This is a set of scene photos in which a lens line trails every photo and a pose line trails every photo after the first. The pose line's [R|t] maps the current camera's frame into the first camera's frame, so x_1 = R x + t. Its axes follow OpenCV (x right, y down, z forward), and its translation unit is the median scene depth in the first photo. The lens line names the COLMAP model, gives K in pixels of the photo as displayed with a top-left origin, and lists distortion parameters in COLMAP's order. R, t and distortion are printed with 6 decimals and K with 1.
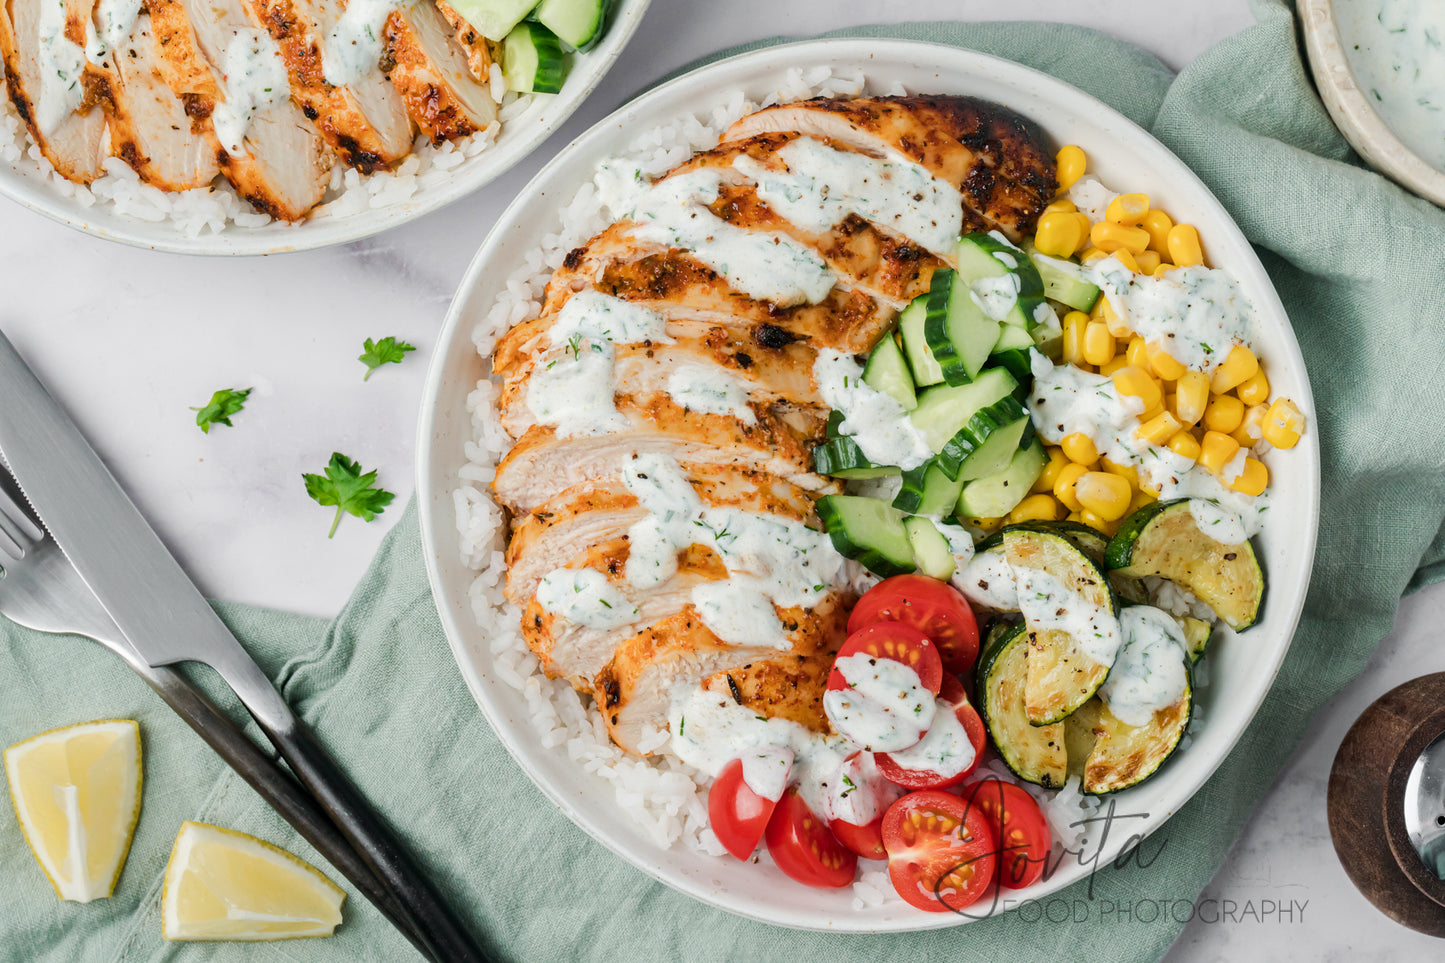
lens RADIAL K [[5764.9, 0, 718.7], [0, 5764.9, 483.9], [0, 0, 1]] dist [0.062374, -0.706961]
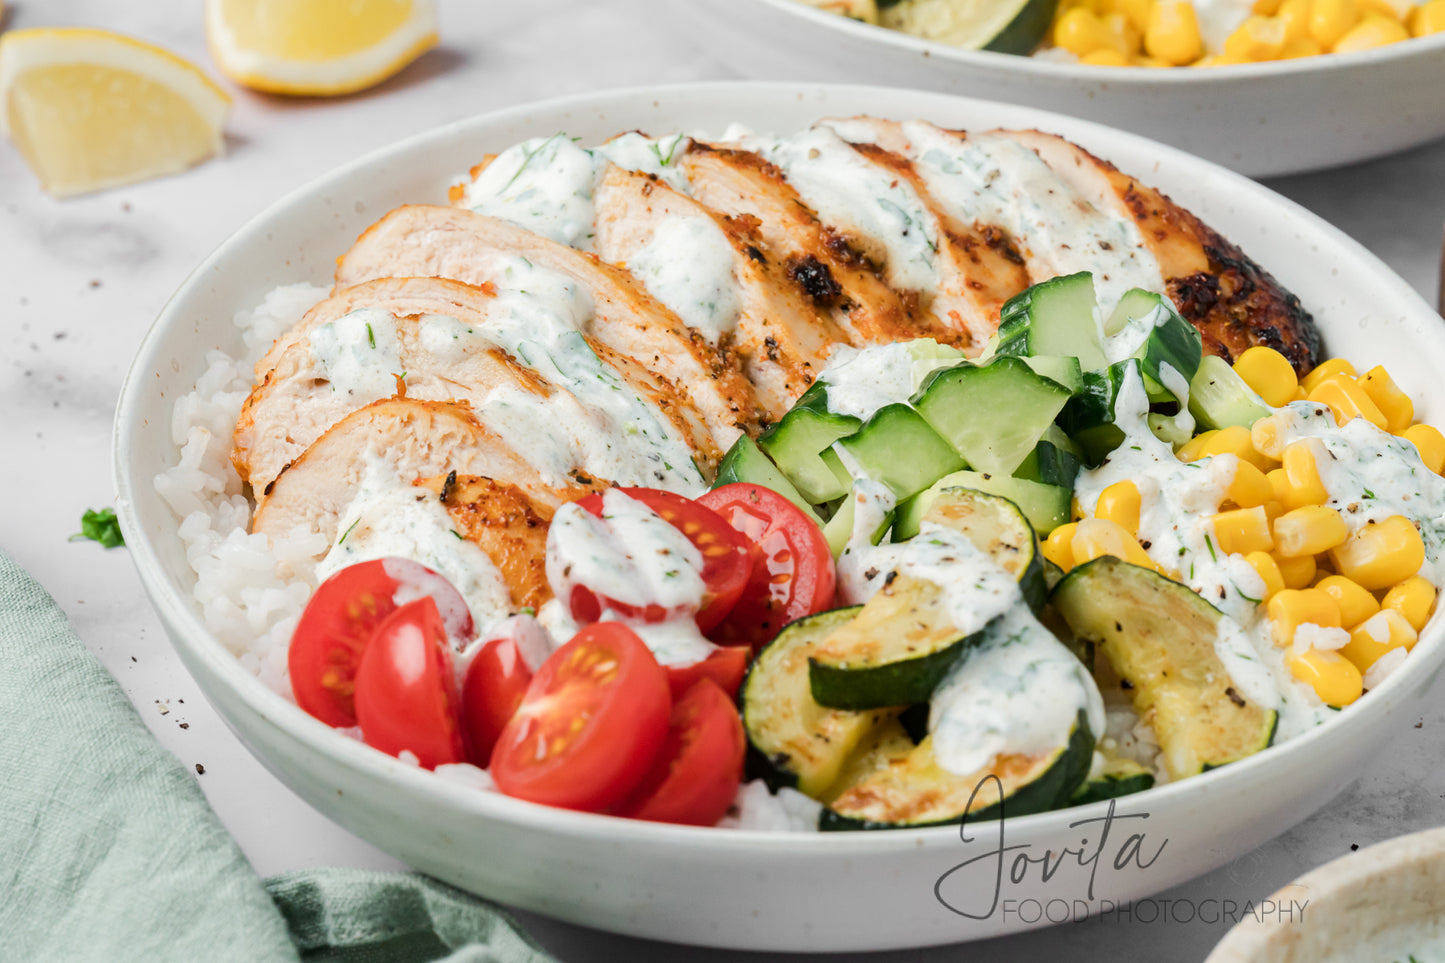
lens RADIAL K [[5831.2, 0, 723.0], [0, 5831.2, 733.8], [0, 0, 1]] dist [-0.337163, 4.842951]
pose [[0.823179, 0.322451, -0.467334, 0.333332], [-0.567251, 0.502620, -0.652379, 0.447159], [0.024531, 0.802121, 0.596658, 0.639741]]
